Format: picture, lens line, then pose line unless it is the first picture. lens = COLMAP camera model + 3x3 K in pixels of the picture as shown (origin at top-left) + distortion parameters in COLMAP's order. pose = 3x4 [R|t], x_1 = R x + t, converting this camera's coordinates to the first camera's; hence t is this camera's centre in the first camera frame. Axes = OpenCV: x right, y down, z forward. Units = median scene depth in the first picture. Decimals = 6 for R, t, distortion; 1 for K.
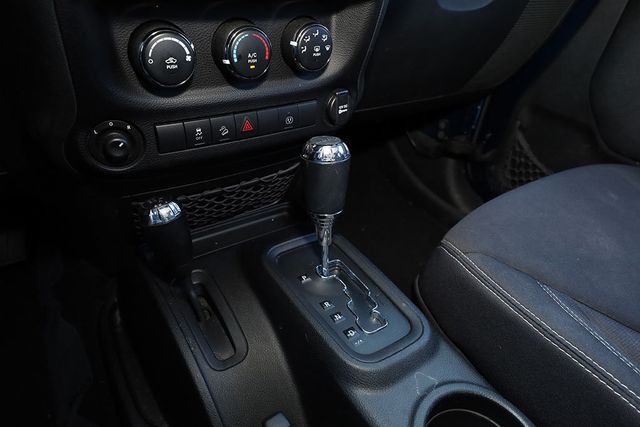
lens RADIAL K [[415.9, 0, 320.0], [0, 415.9, 213.5], [0, 0, 1]] dist [0.003935, 0.001867]
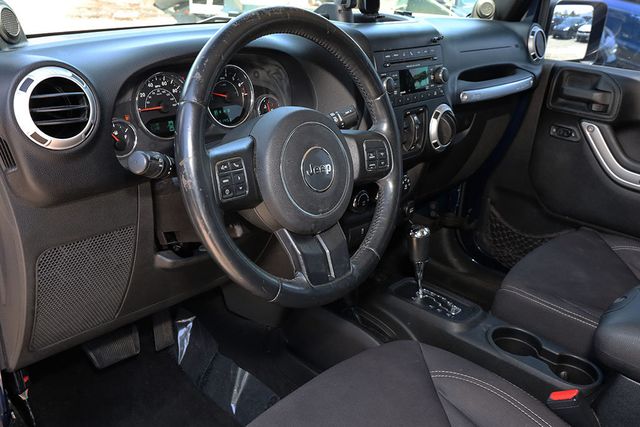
lens RADIAL K [[619.0, 0, 320.0], [0, 619.0, 213.5], [0, 0, 1]] dist [-0.011251, -0.017494]
pose [[0.972129, -0.120439, 0.201148, -0.852540], [0.157164, 0.971414, -0.177918, 0.183982], [-0.173969, 0.204572, 0.963268, -1.520906]]
